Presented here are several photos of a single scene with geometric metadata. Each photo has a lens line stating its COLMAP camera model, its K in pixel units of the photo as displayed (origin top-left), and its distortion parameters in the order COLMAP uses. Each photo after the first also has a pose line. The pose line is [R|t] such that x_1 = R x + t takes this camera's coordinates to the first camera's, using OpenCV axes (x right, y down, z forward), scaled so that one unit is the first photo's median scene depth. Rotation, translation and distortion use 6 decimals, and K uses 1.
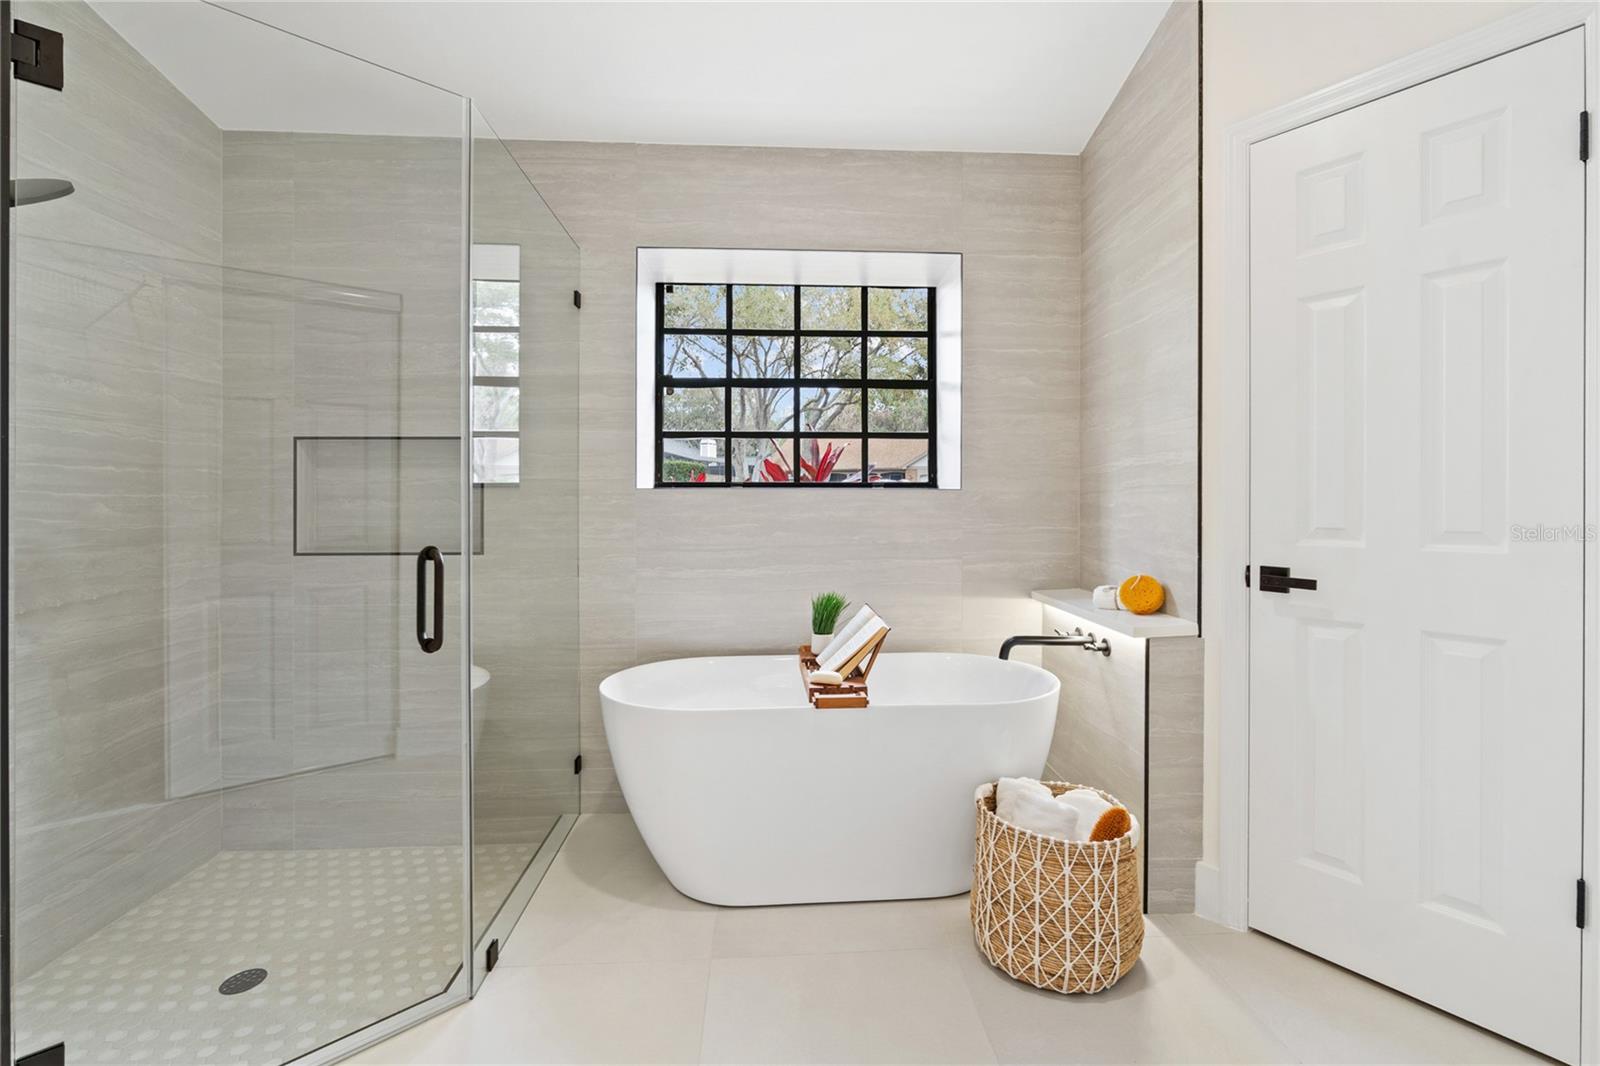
lens RADIAL K [[743.1, 0, 799.0], [0, 743.1, 525.7], [0, 0, 1]] dist [-0.013909, 0.004444]
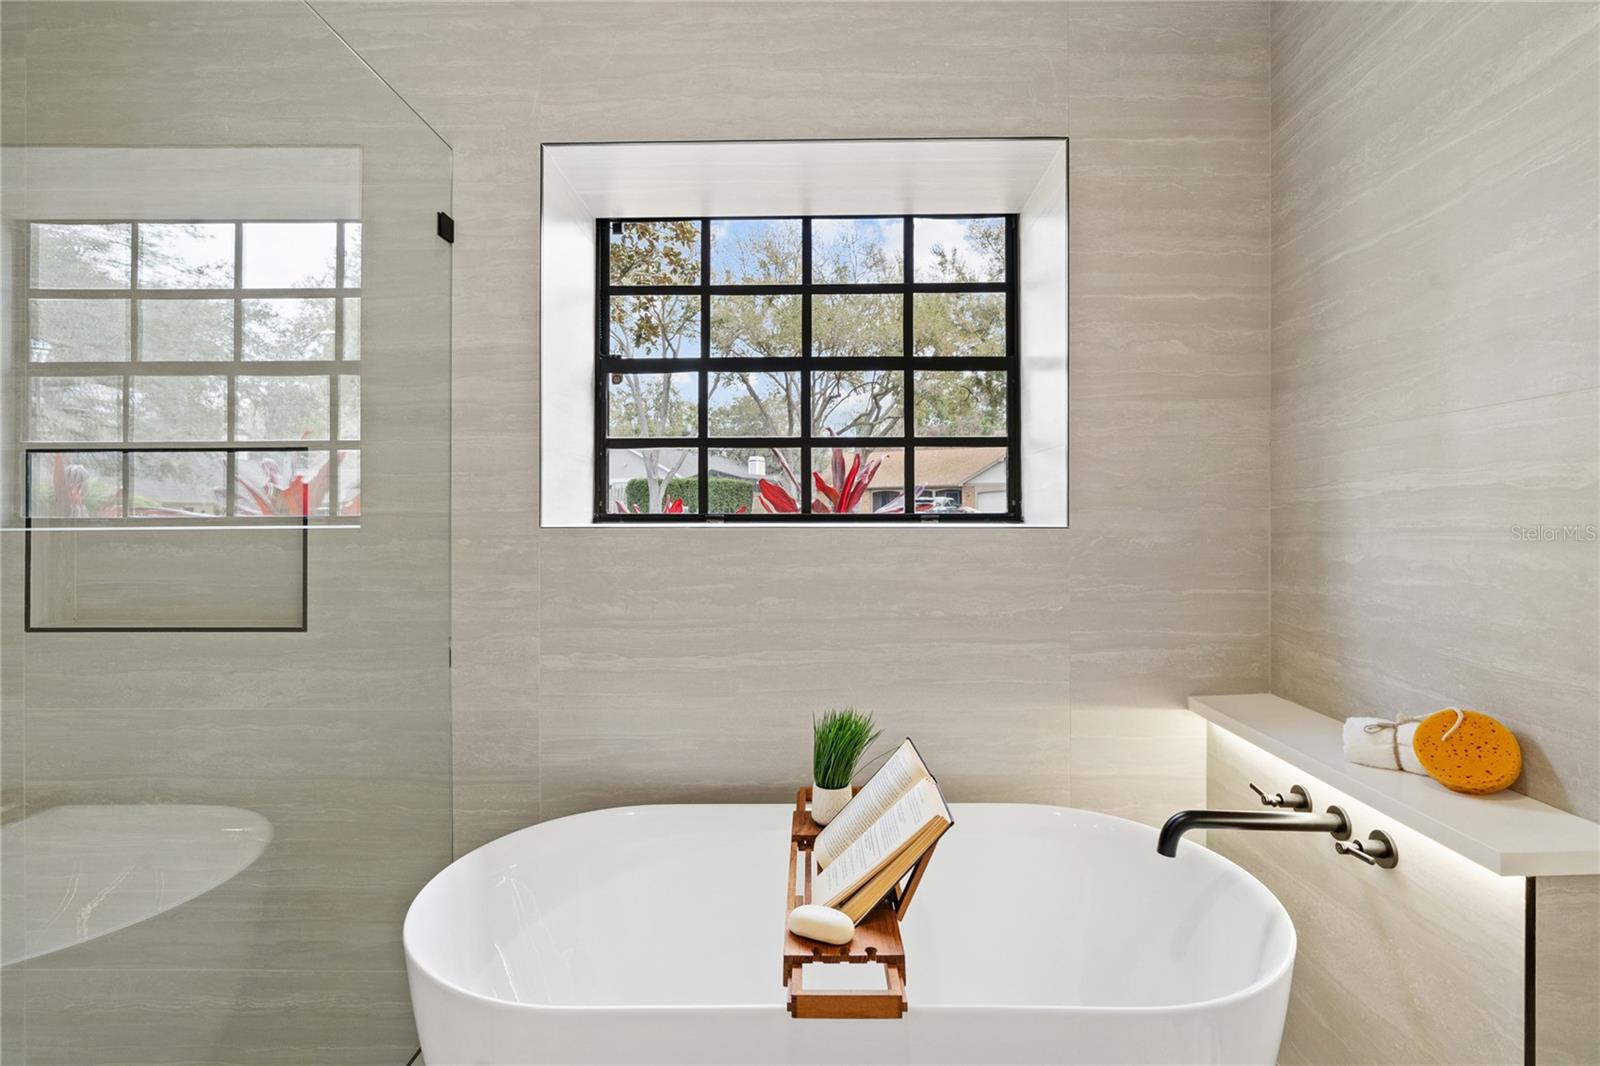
lens RADIAL K [[774.4, 0, 802.2], [0, 774.4, 536.7], [0, 0, 1]] dist [-0.005778, -0.000152]
pose [[0.998102, -0.001237, -0.061565, 0.041528], [0.000539, 0.999935, -0.011362, -0.034838], [0.061575, 0.011307, 0.998038, 0.360669]]
